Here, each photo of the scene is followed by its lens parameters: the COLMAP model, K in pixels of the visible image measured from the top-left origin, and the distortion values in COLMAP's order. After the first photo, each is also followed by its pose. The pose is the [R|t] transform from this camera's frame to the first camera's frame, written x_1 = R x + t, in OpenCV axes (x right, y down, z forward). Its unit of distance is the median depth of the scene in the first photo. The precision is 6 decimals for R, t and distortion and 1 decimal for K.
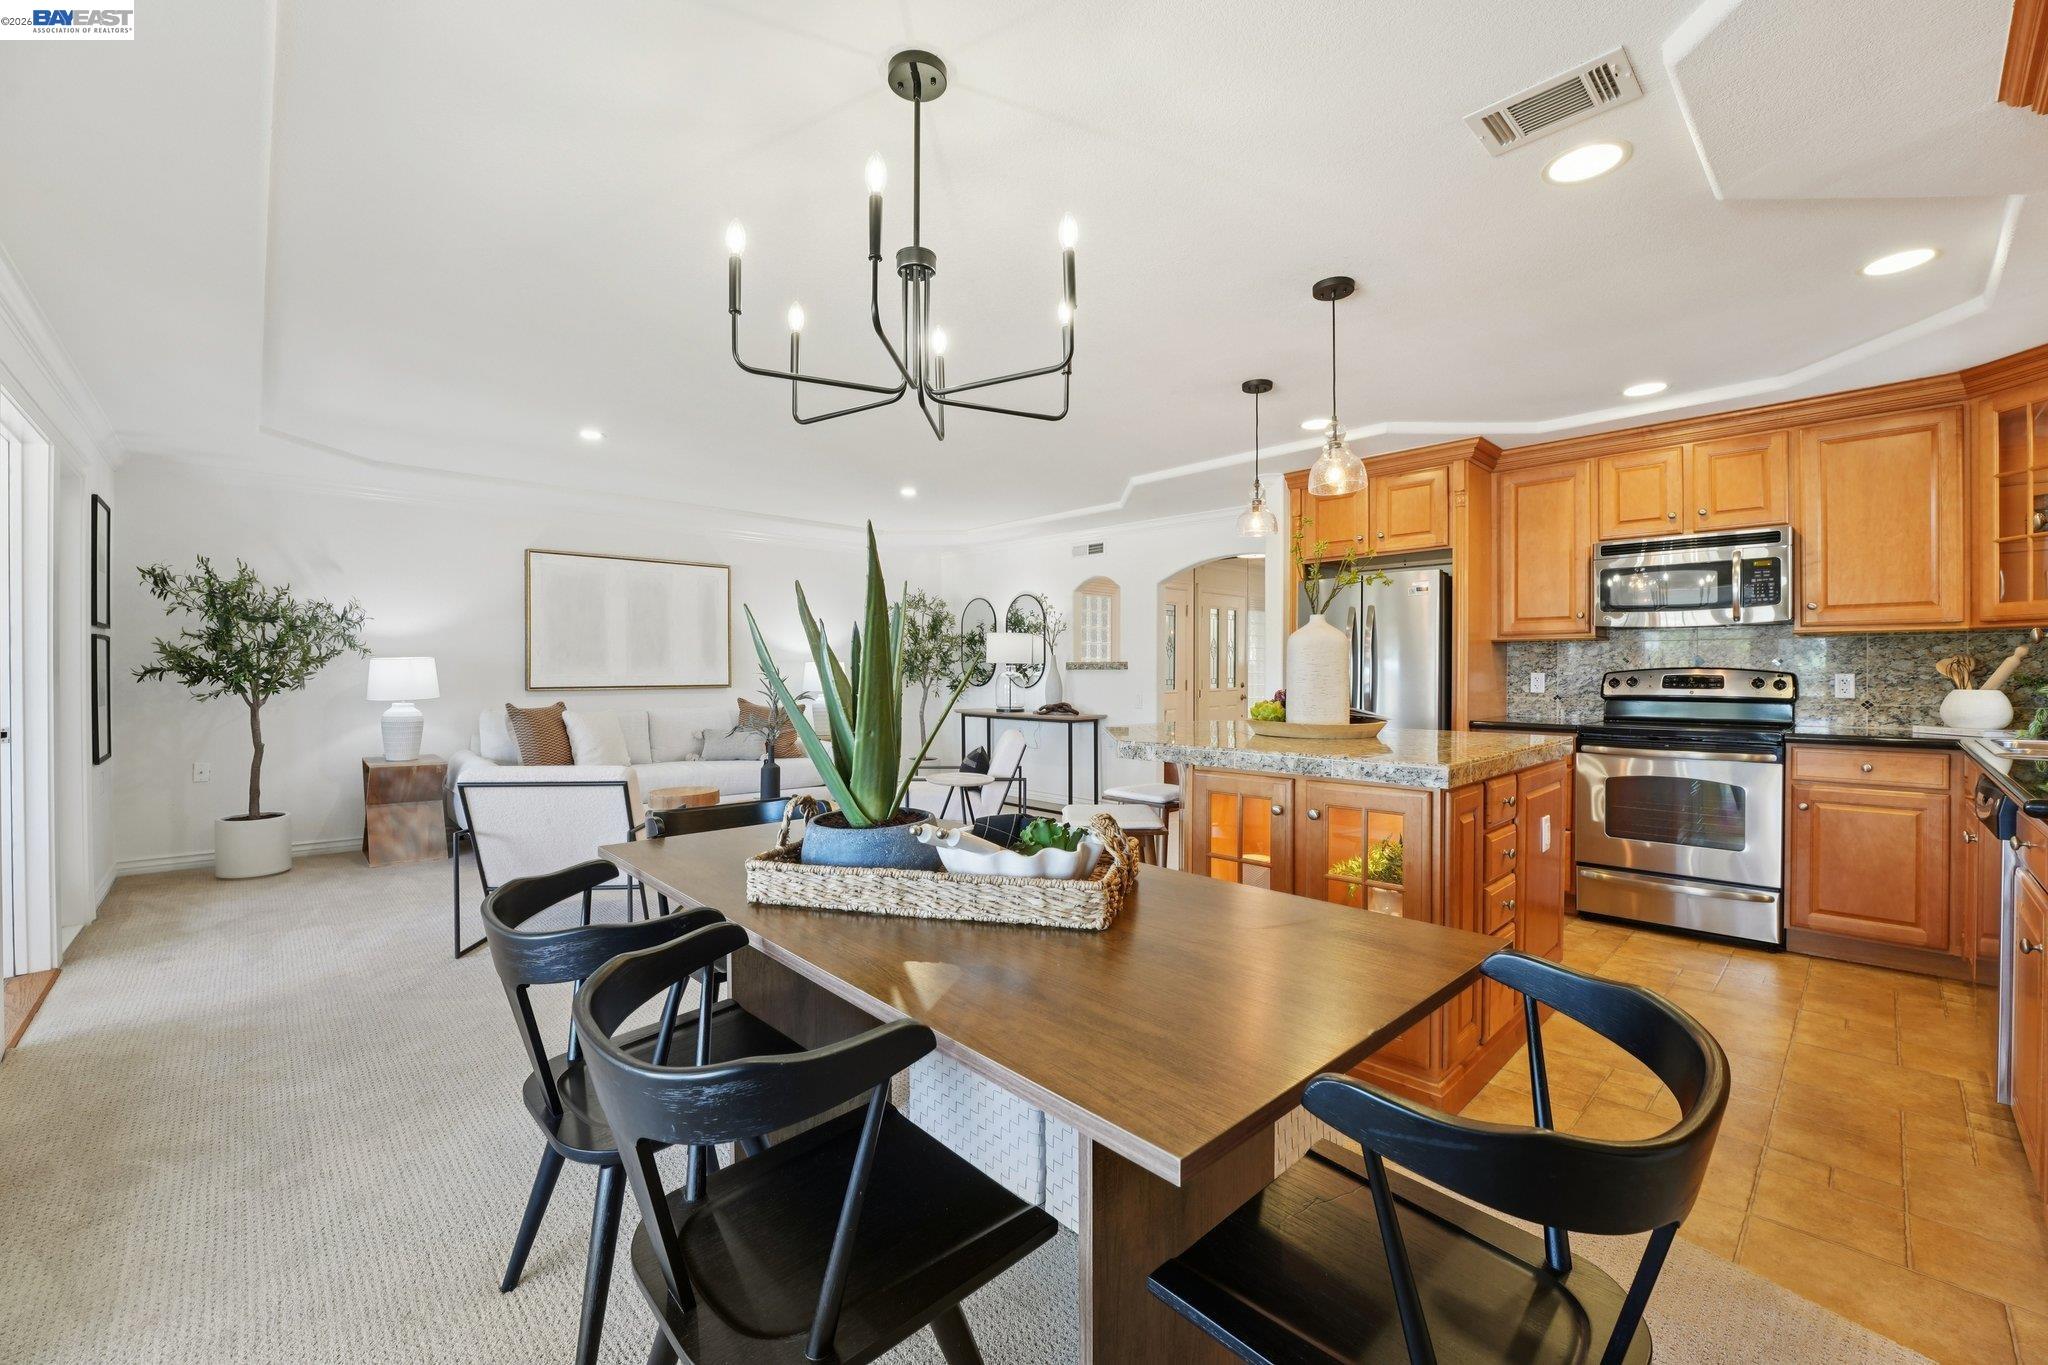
lens RADIAL K [[835.0, 0, 1002.8], [0, 835.0, 676.1], [0, 0, 1]] dist [-0.032810, 0.004820]
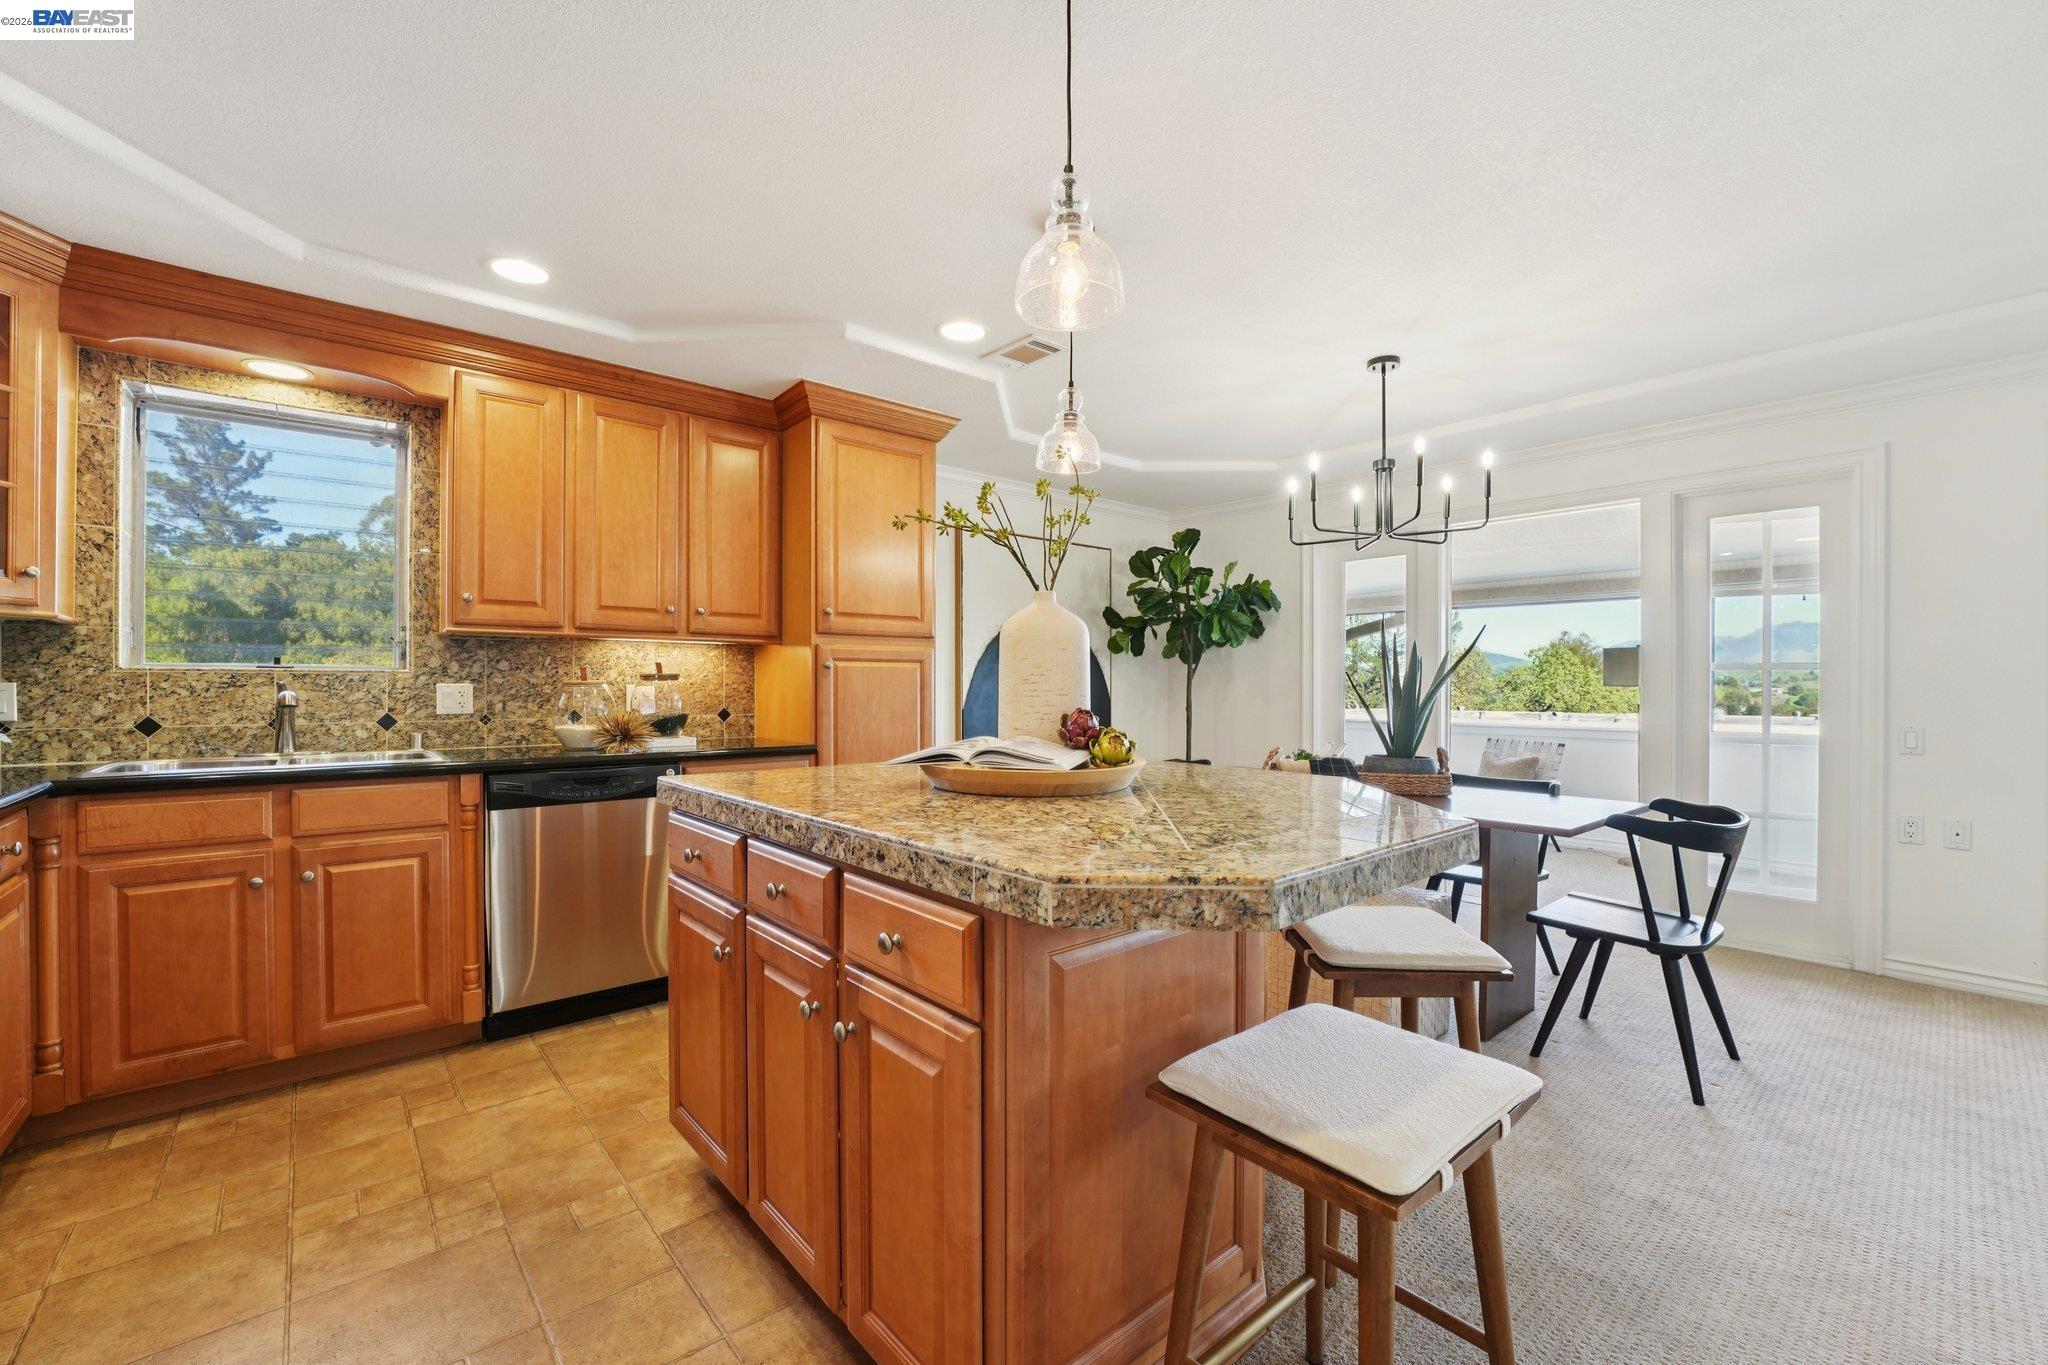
lens RADIAL K [[835.0, 0, 1015.7], [0, 835.0, 691.0], [0, 0, 1]] dist [-0.032810, 0.004820]
pose [[-0.999371, -0.000429, 0.035466, 0.310095], [-0.000069, 0.999949, 0.010146, -0.001393], [-0.035468, 0.010137, -0.999319, 1.345806]]
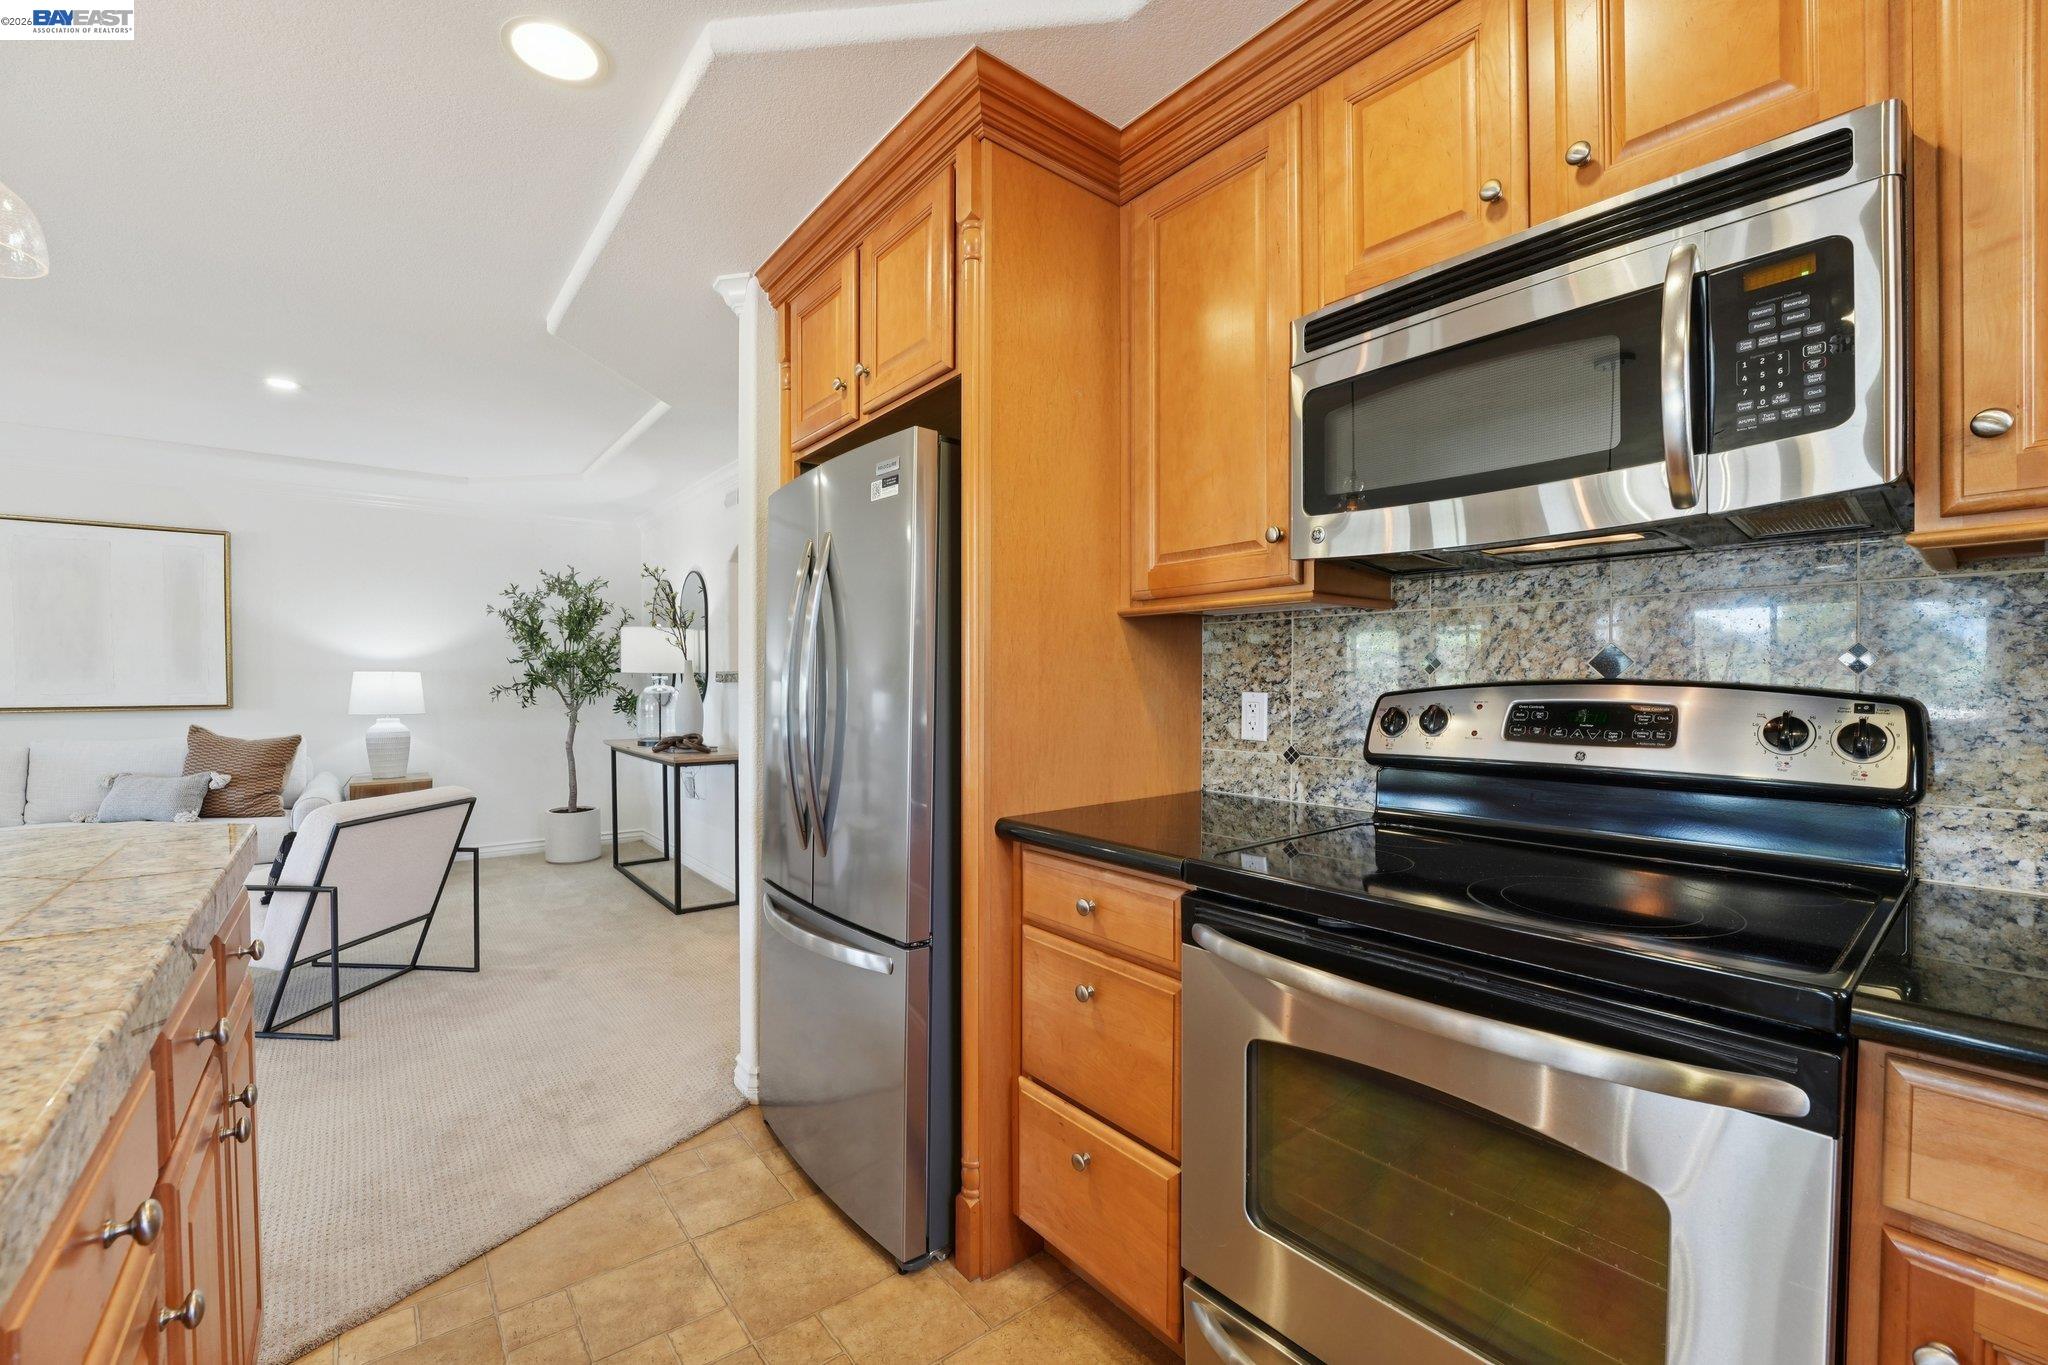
lens RADIAL K [[835.0, 0, 1018.6], [0, 835.0, 696.2], [0, 0, 1]] dist [-0.032810, 0.004820]
pose [[0.997222, 0.000657, -0.074490, 0.707218], [0.000138, 0.999943, 0.010671, -0.008318], [0.074493, -0.010651, 0.997165, 0.720405]]
